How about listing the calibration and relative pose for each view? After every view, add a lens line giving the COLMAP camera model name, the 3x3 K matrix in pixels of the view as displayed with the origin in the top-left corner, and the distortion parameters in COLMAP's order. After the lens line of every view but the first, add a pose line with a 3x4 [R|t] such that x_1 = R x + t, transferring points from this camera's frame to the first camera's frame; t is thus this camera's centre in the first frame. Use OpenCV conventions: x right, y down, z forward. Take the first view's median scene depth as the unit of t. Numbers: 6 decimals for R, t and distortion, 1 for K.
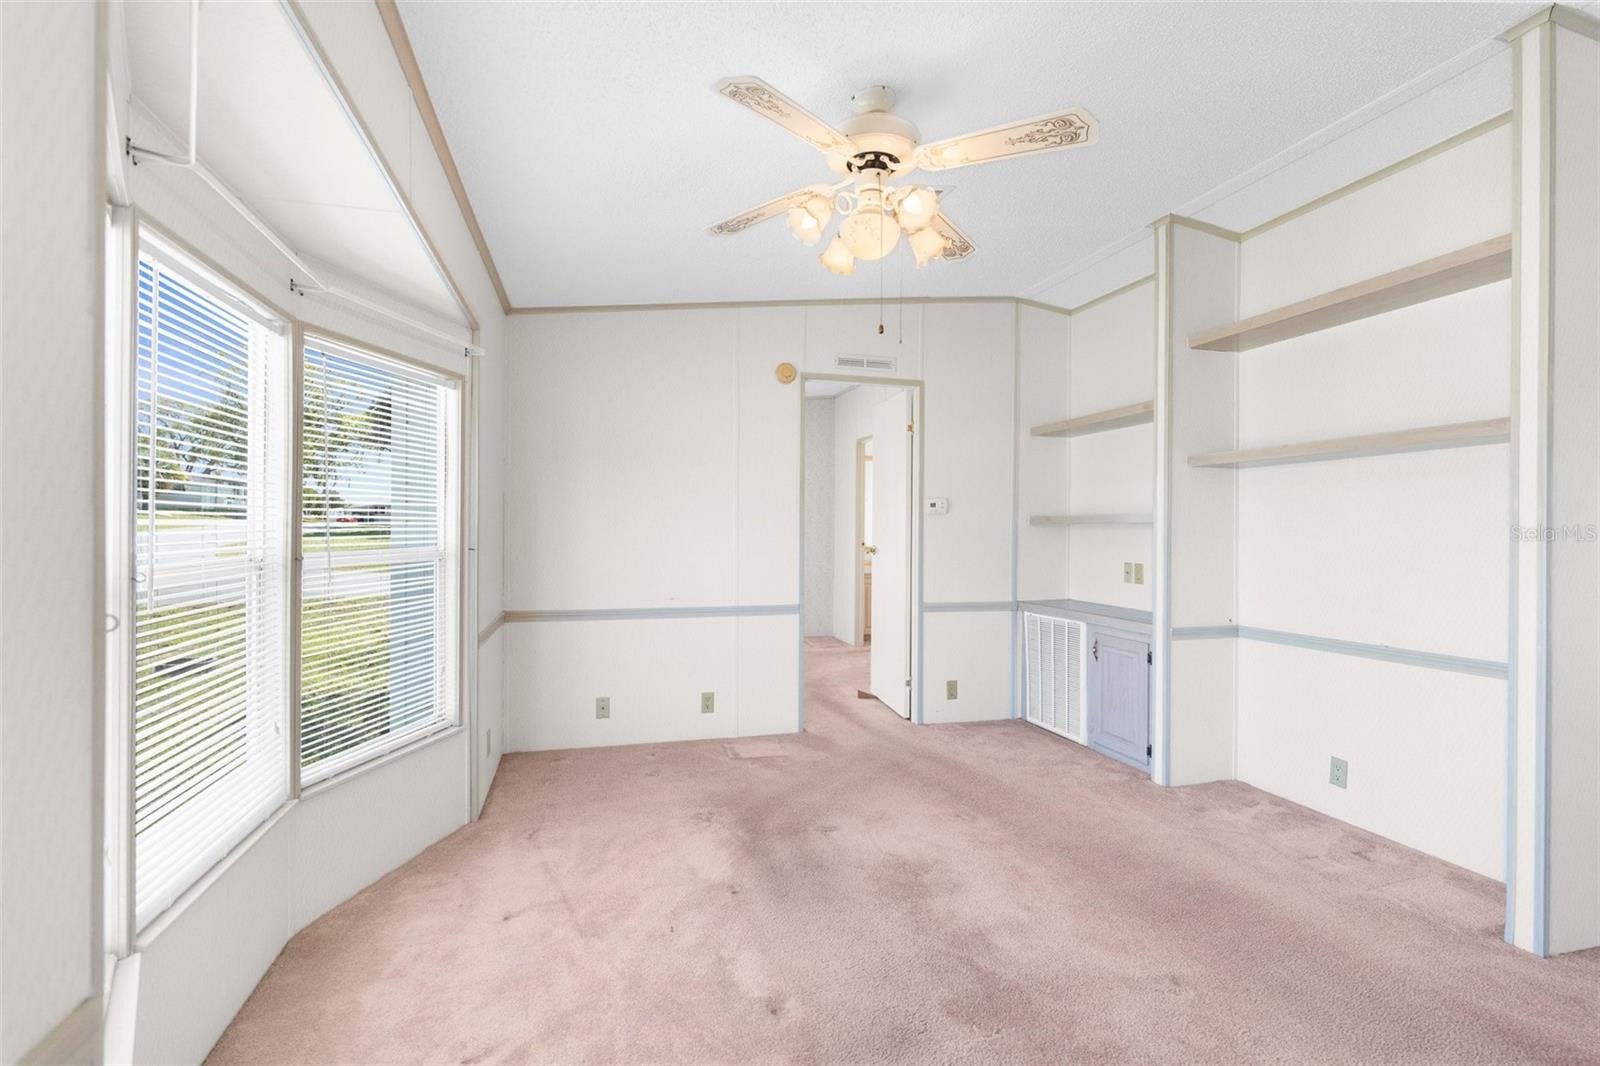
lens RADIAL K [[720.7, 0, 800.4], [0, 720.7, 531.3], [0, 0, 1]] dist [-0.003450, 0.000133]
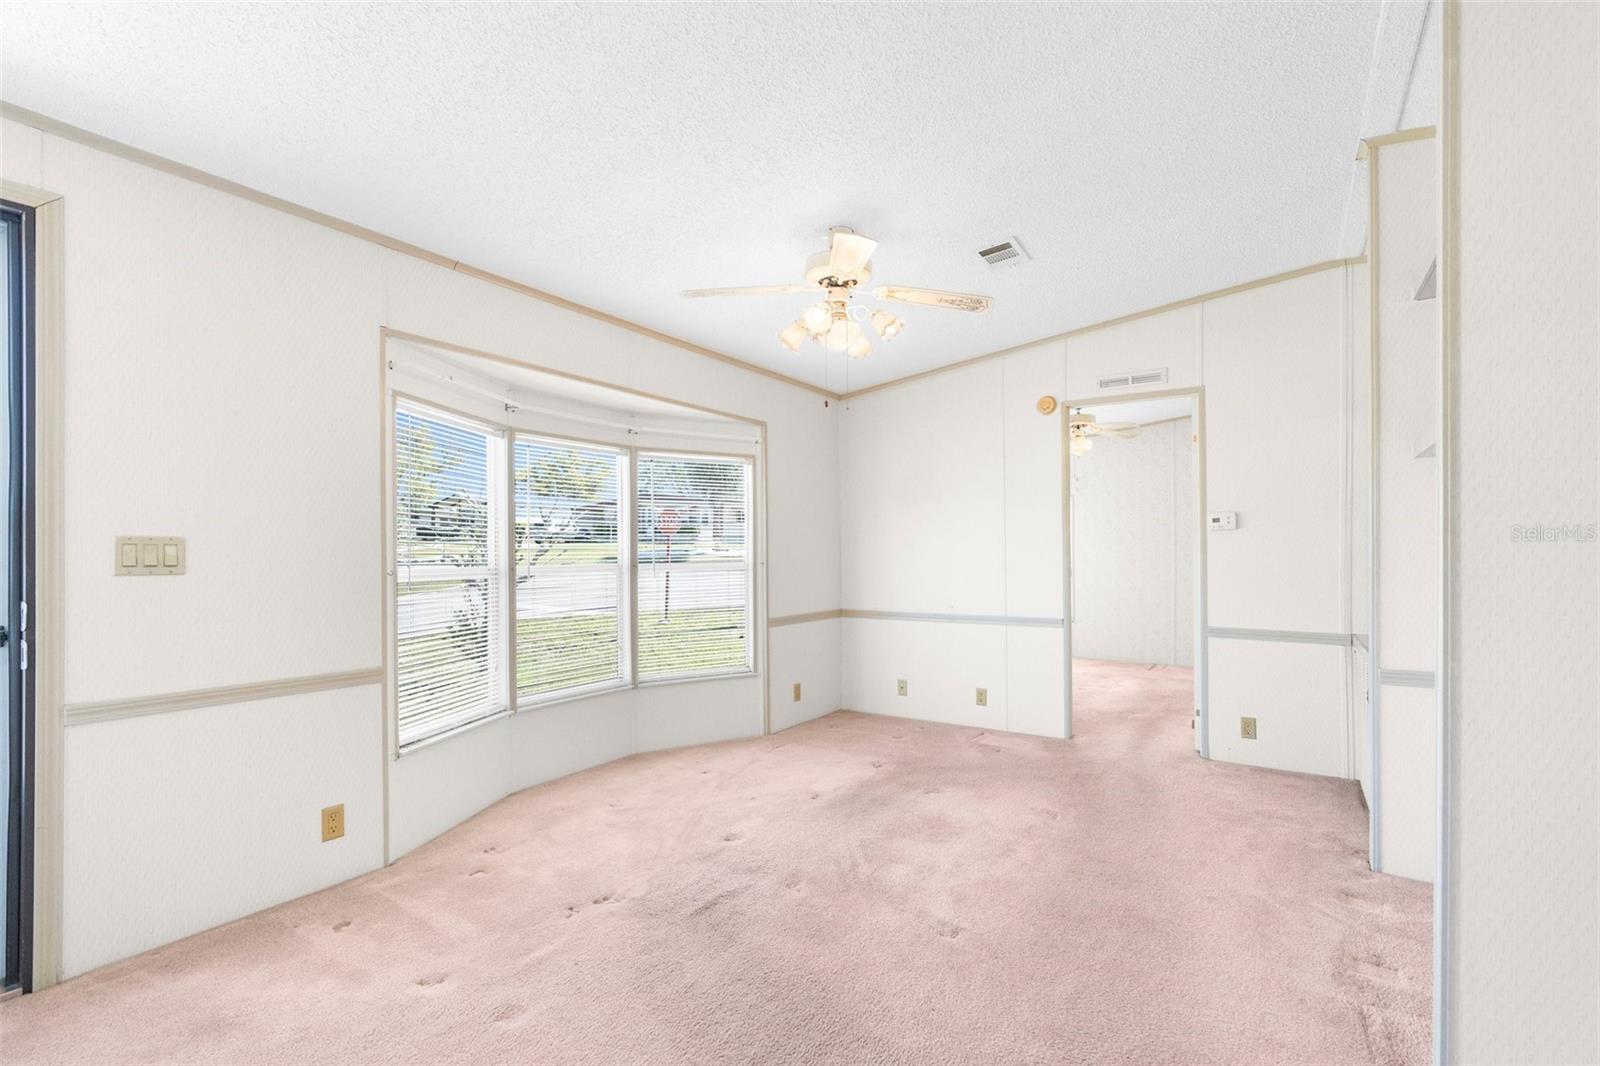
lens RADIAL K [[720.7, 0, 809.1], [0, 720.7, 546.2], [0, 0, 1]] dist [-0.003450, 0.000133]
pose [[0.663393, -0.012839, -0.748161, 0.647449], [0.008754, 0.999918, -0.009397, 0.000715], [0.748220, -0.000316, 0.663451, 0.011471]]
